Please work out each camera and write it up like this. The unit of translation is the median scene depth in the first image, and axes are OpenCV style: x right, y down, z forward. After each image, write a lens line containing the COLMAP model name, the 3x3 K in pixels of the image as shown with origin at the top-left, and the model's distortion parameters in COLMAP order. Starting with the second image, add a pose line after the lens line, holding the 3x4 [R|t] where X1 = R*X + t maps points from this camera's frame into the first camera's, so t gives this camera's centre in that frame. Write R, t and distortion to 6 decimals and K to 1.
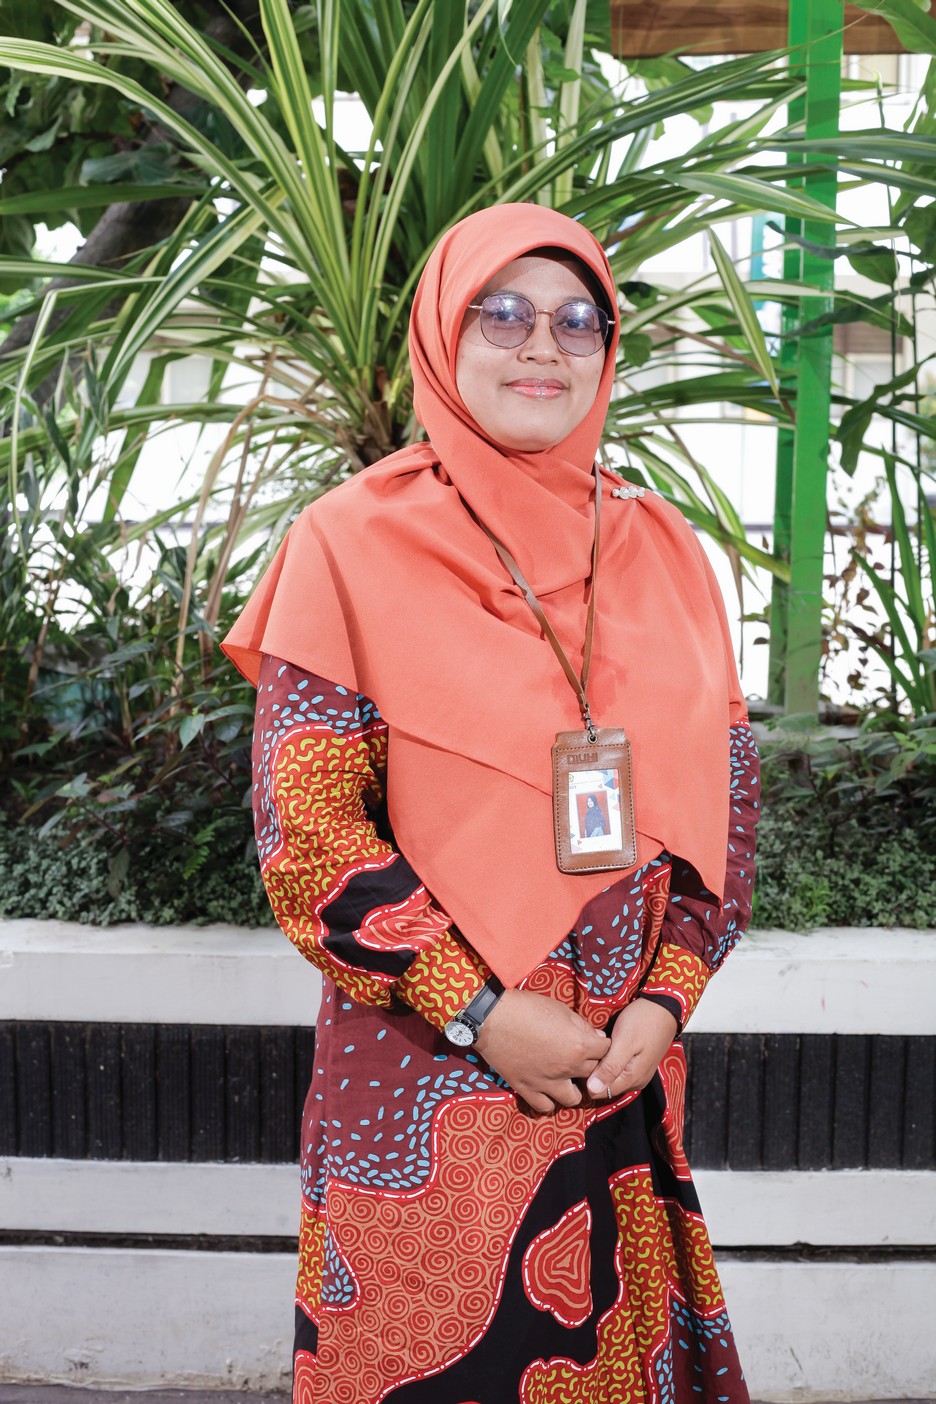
lens RADIAL K [[2065.1, 0, 468.0], [0, 2065.1, 702.0], [0, 0, 1]] dist [-0.137271, 0.089624]
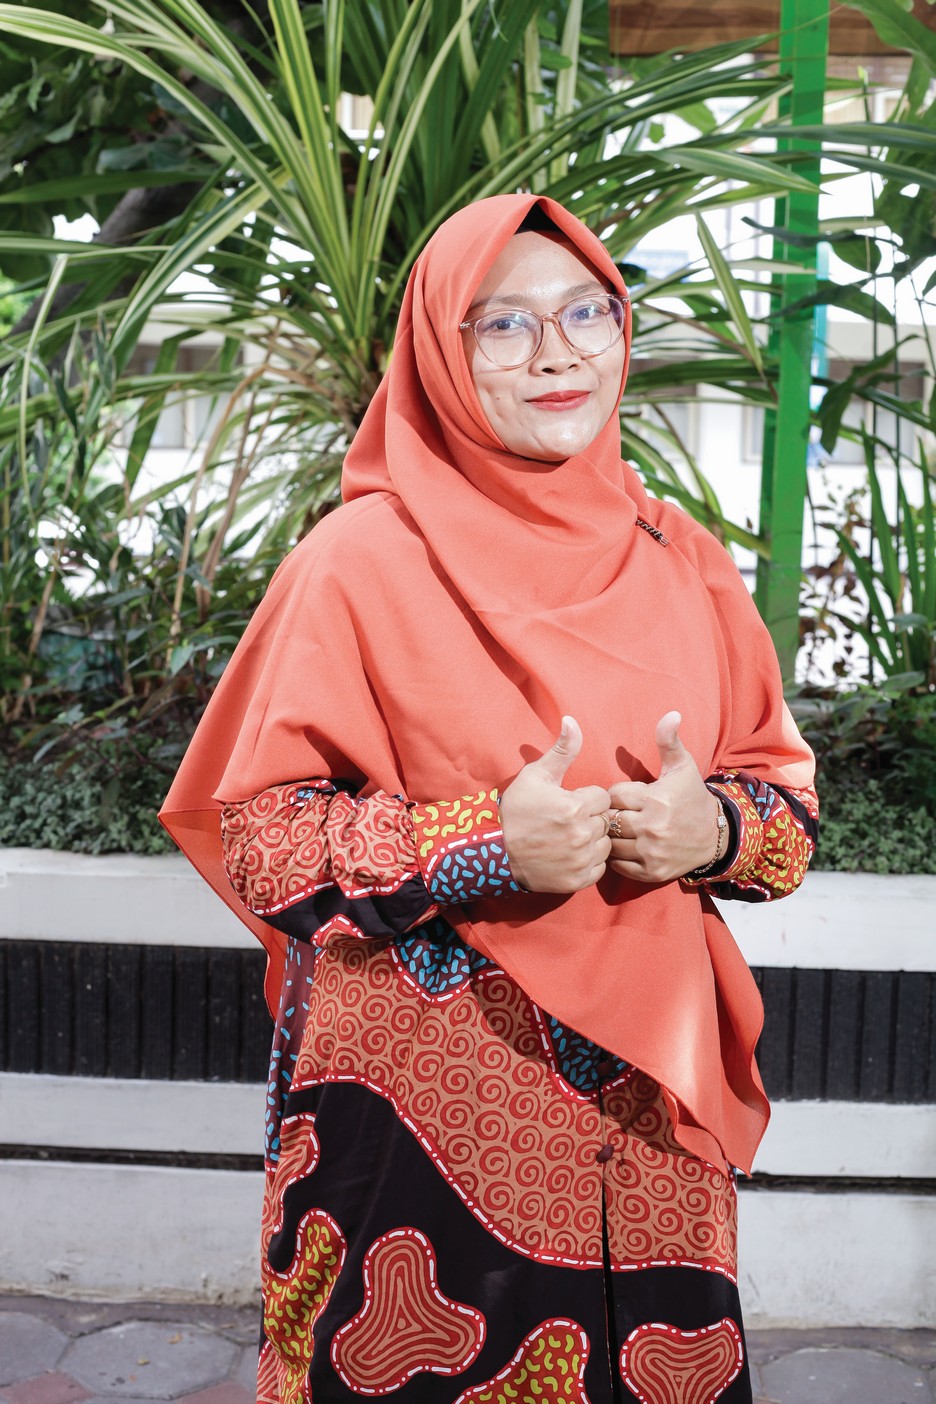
lens RADIAL K [[2073.7, 0, 468.0], [0, 2073.7, 702.0], [0, 0, 1]] dist [-0.140923, 0.101170]
pose [[0.999756, 0.019462, -0.010463, 0.020581], [-0.019722, 0.999483, -0.025389, 0.053452], [0.009963, 0.025590, 0.999623, -0.044512]]
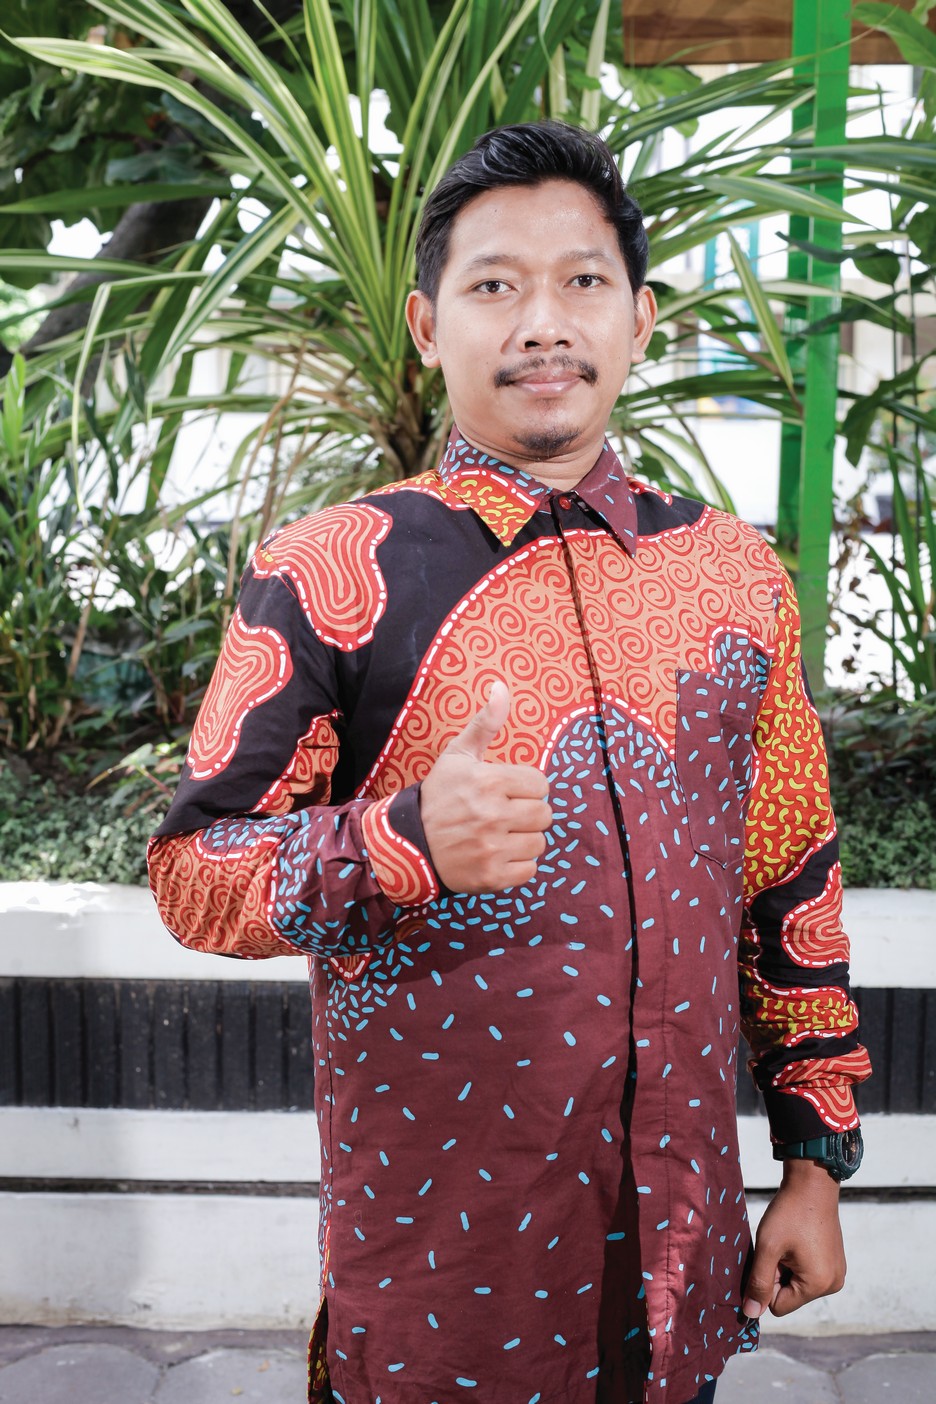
lens RADIAL K [[2073.7, 0, 468.0], [0, 2073.7, 702.0], [0, 0, 1]] dist [-0.140923, 0.101170]
pose [[0.999595, 0.000631, 0.028434, -0.050865], [-0.000603, 0.999999, -0.000986, 0.014001], [-0.028434, 0.000968, 0.999595, -0.059782]]
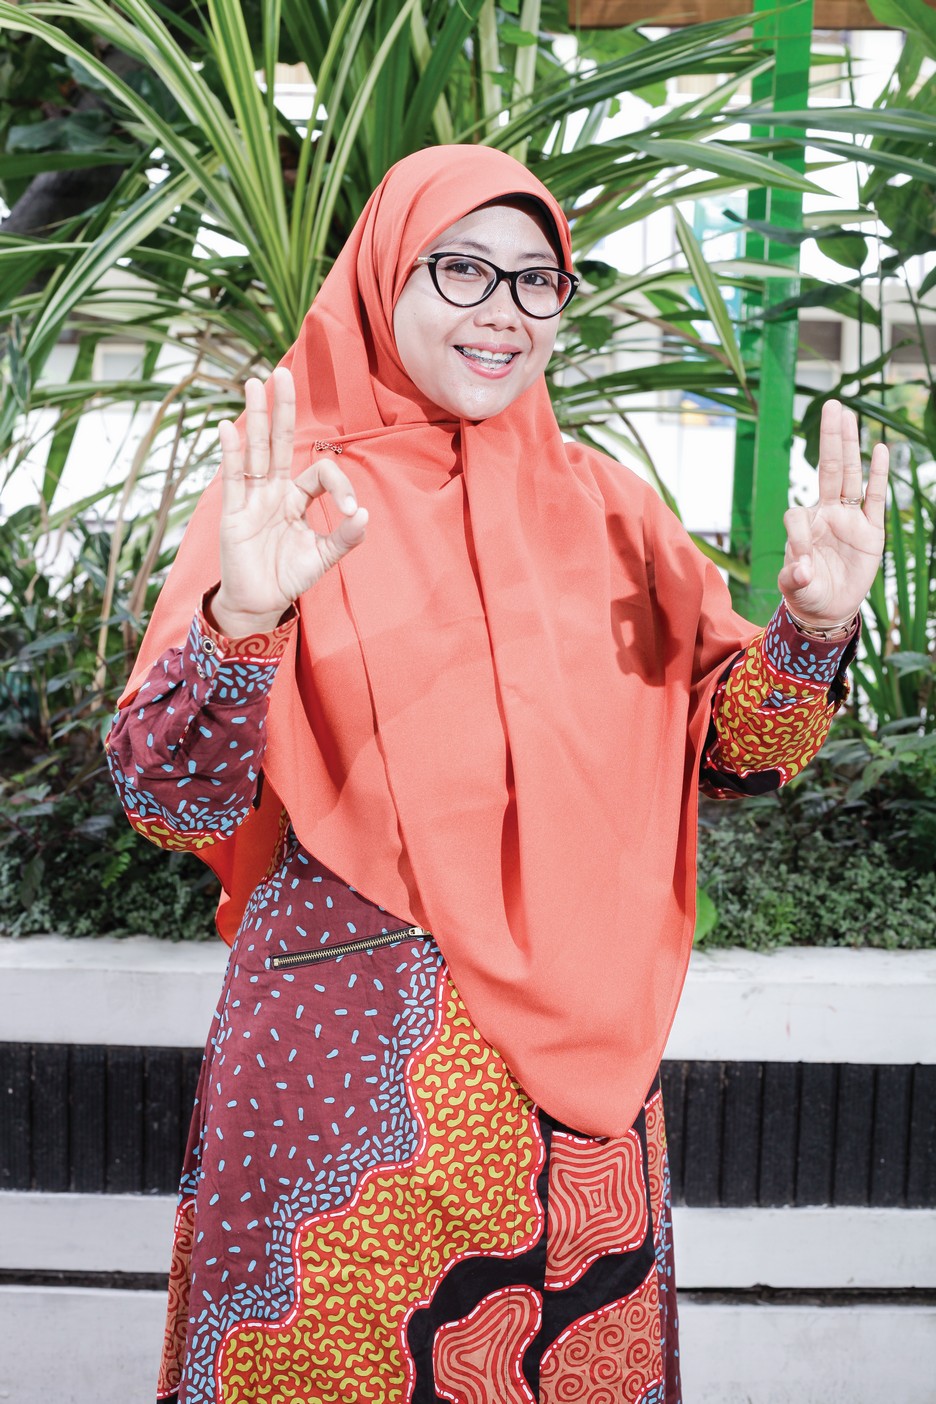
lens RADIAL K [[2073.7, 0, 468.0], [0, 2073.7, 702.0], [0, 0, 1]] dist [-0.140923, 0.101170]
pose [[0.999344, 0.013538, 0.033599, -0.005393], [-0.013432, 0.999904, -0.003399, 0.003182], [-0.033642, 0.002946, 0.999430, 0.063356]]
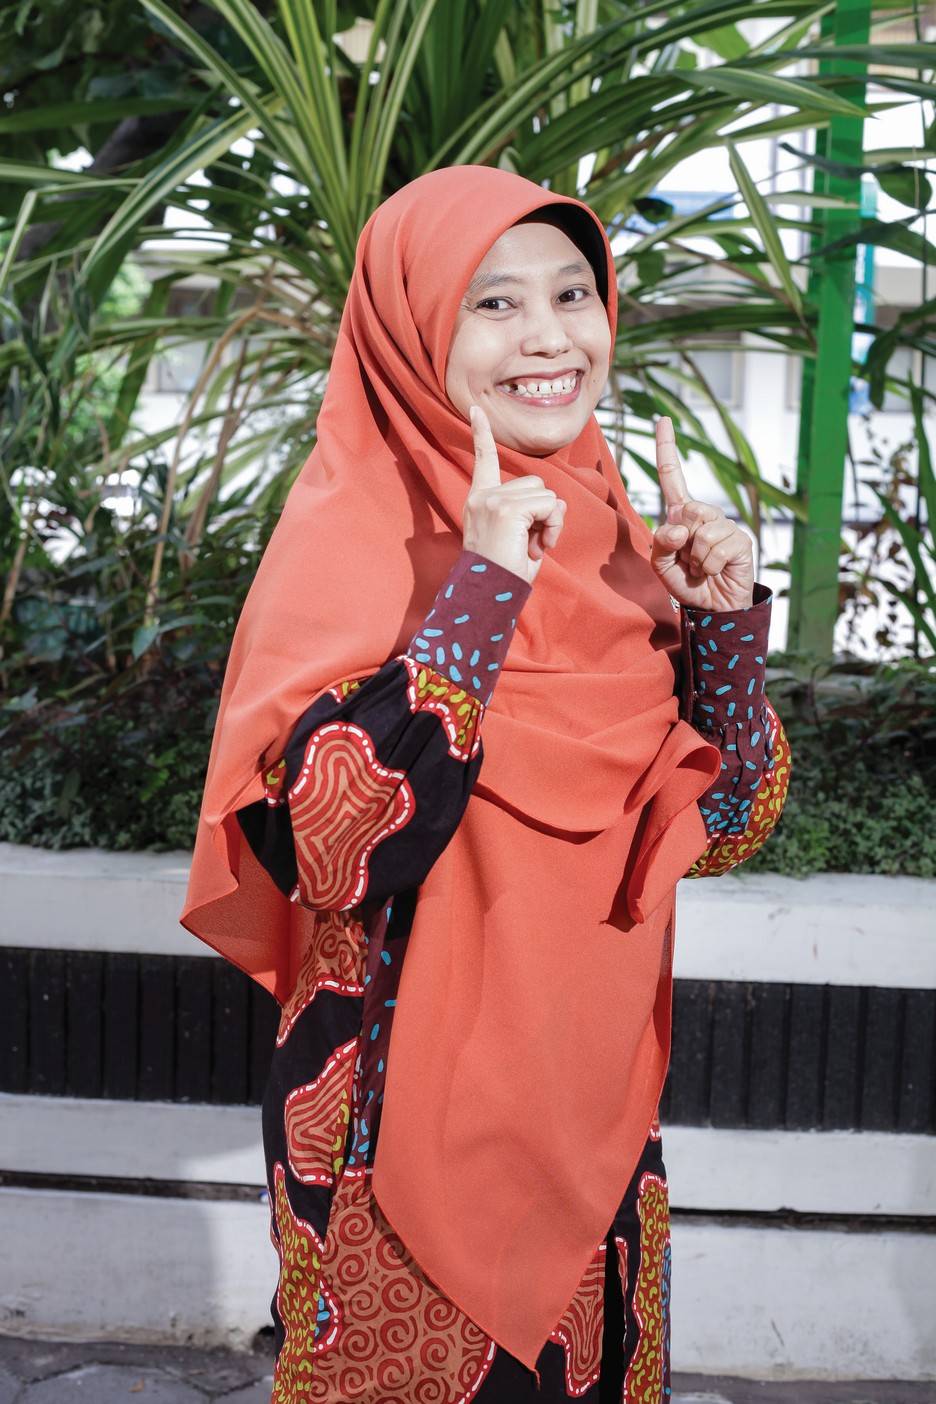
lens RADIAL K [[2073.7, 0, 468.0], [0, 2073.7, 702.0], [0, 0, 1]] dist [-0.140923, 0.101170]
pose [[0.999185, 0.025604, -0.031194, 0.039085], [-0.025581, 0.999672, 0.001138, 0.034503], [0.031213, -0.000339, 0.999513, 0.056369]]
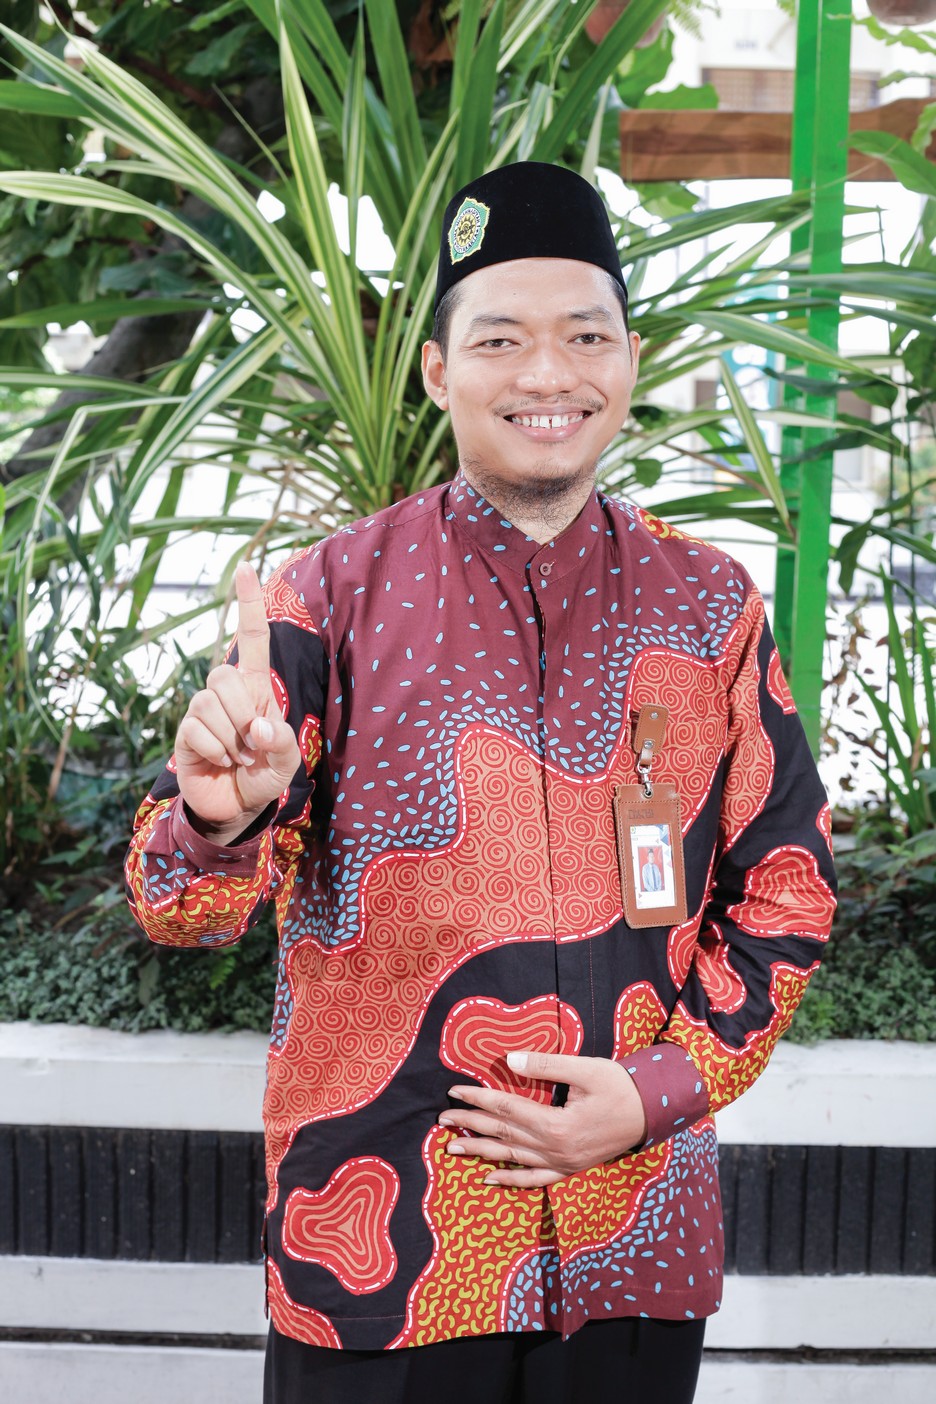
lens RADIAL K [[2073.7, 0, 468.0], [0, 2073.7, 702.0], [0, 0, 1]] dist [-0.140923, 0.101170]
pose [[0.999747, 0.012418, 0.018763, -0.030049], [-0.011896, 0.999547, -0.027662, -0.029921], [-0.019098, 0.027432, 0.999441, -0.042299]]
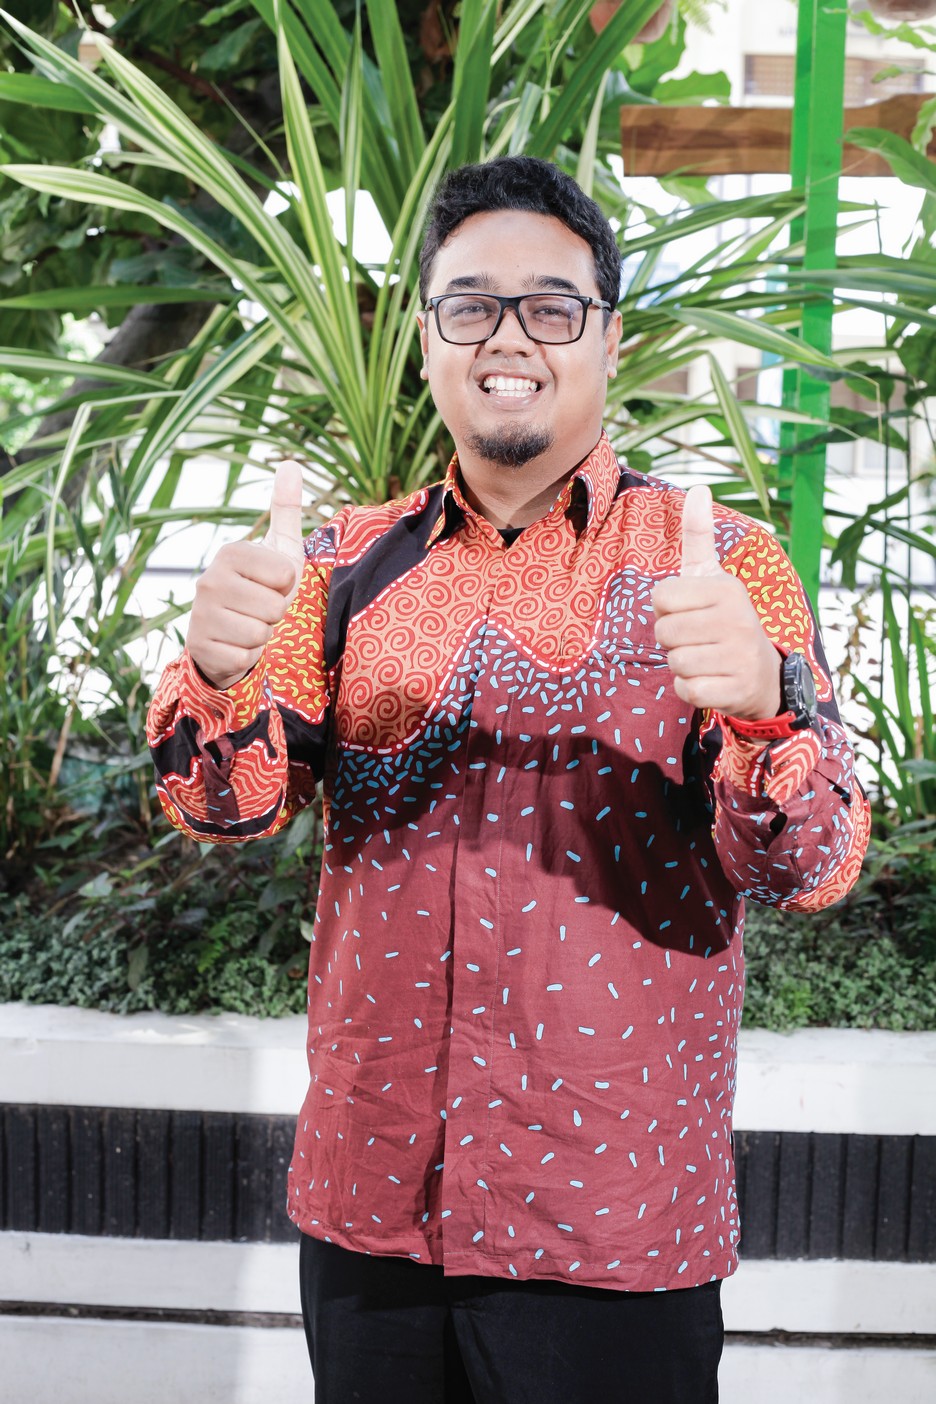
lens RADIAL K [[2073.7, 0, 468.0], [0, 2073.7, 702.0], [0, 0, 1]] dist [-0.140923, 0.101170]
pose [[0.999826, 0.018169, -0.004291, 0.001922], [-0.018251, 0.999631, -0.020126, -0.032561], [0.003924, 0.020201, 0.999788, -0.059453]]
